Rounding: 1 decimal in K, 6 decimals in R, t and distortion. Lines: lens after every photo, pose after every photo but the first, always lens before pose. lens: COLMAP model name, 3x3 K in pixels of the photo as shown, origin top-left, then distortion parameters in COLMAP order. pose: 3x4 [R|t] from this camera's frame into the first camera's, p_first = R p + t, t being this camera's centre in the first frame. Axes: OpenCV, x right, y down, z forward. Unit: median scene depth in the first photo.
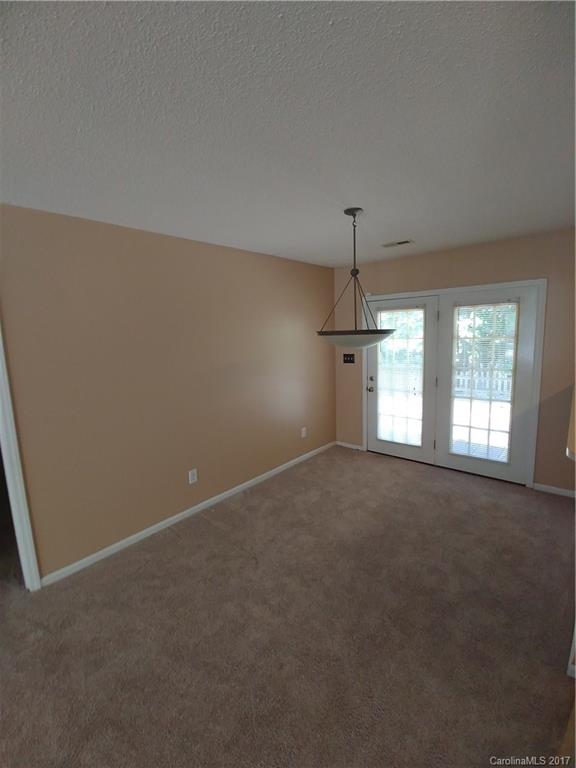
lens RADIAL K [[344.0, 0, 288.0], [0, 344.0, 384.0], [0, 0, 1]] dist [0.000437, 0.000011]
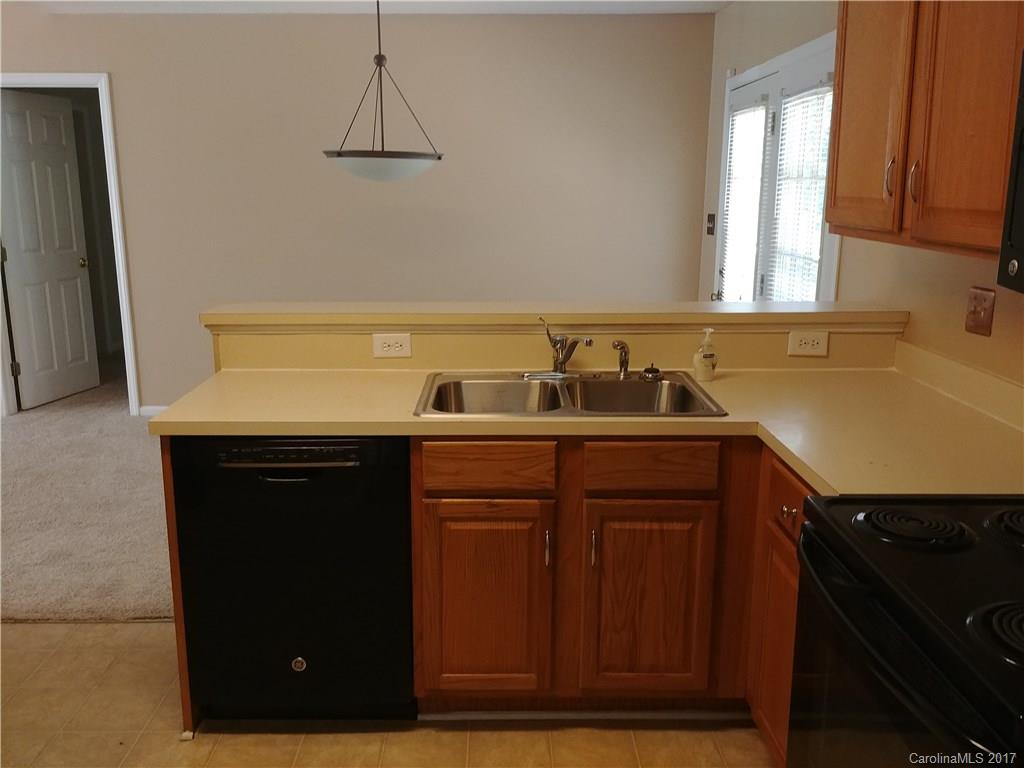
lens RADIAL K [[931.0, 0, 512.0], [0, 931.0, 384.0], [0, 0, 1]] dist [0.063001, 0.004584]
pose [[0.679279, 0.196711, -0.707025, 1.758163], [-0.139158, 0.980454, 0.139089, -0.003195], [0.720565, 0.003908, 0.693376, -0.059528]]
